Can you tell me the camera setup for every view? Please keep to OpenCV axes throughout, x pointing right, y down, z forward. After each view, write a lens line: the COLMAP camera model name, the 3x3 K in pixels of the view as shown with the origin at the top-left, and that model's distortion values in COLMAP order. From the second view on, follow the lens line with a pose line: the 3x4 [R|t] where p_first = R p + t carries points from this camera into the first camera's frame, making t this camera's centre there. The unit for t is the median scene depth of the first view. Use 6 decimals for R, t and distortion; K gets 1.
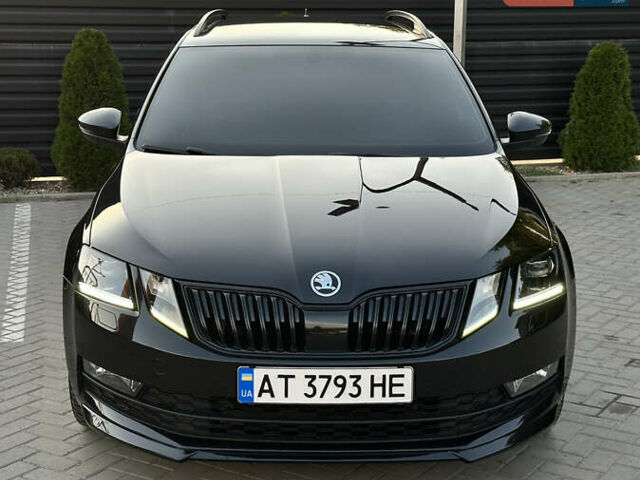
lens RADIAL K [[1214.9, 0, 309.7], [0, 1214.9, 243.9], [0, 0, 1]] dist [0.121074, 0.000000]
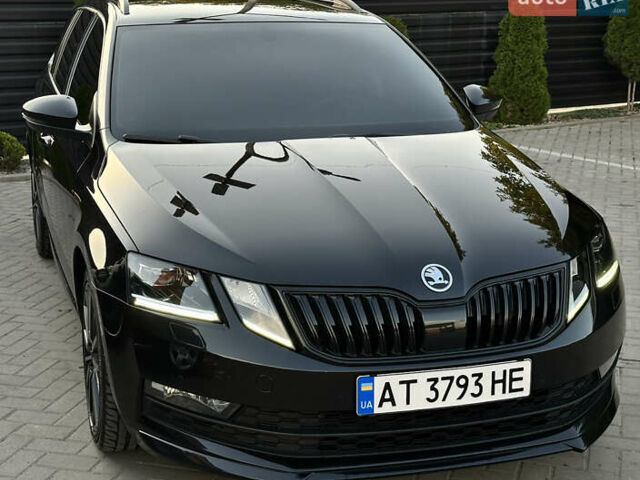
lens RADIAL K [[1121.4, 0, 284.7], [0, 1121.4, 228.3], [0, 0, 1]] dist [0.109593, 0.000000]
pose [[0.960476, -0.064552, 0.270775, -0.330432], [0.059185, 0.997856, 0.027949, -0.036116], [-0.271999, -0.010818, 0.962237, 0.207923]]
